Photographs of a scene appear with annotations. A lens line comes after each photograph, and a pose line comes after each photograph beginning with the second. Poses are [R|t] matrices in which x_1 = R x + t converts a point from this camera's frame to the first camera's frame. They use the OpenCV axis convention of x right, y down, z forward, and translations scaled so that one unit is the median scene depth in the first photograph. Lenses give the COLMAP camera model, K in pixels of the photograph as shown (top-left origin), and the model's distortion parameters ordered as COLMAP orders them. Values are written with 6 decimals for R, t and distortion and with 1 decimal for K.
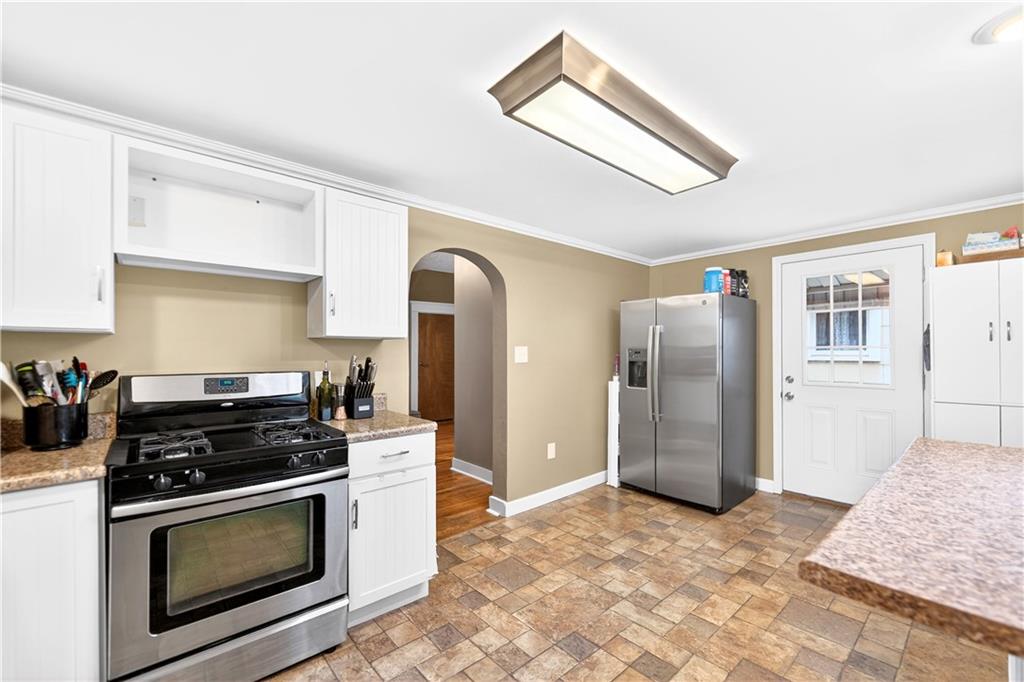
lens RADIAL K [[420.3, 0, 531.1], [0, 420.3, 351.6], [0, 0, 1]] dist [0.000158, -0.000045]
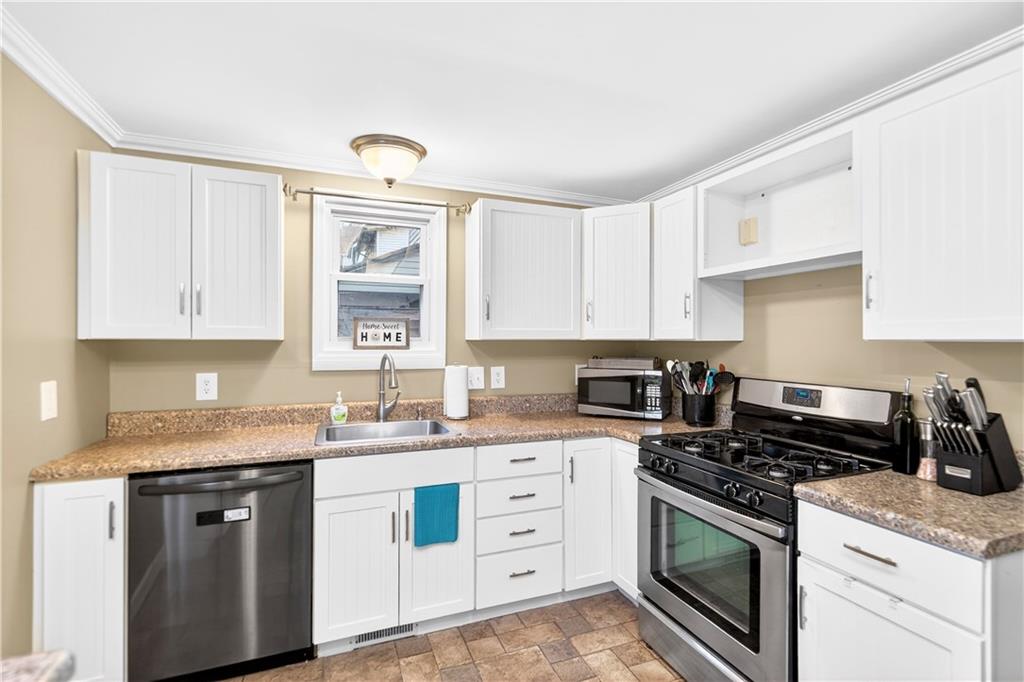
lens RADIAL K [[468.9, 0, 516.8], [0, 468.9, 342.6], [0, 0, 1]] dist [0.002717, -0.000136]
pose [[-0.339842, -0.000046, -0.940483, 0.438641], [-0.000587, 1.000000, 0.000163, -0.036303], [0.940482, 0.000607, -0.339842, 0.817740]]
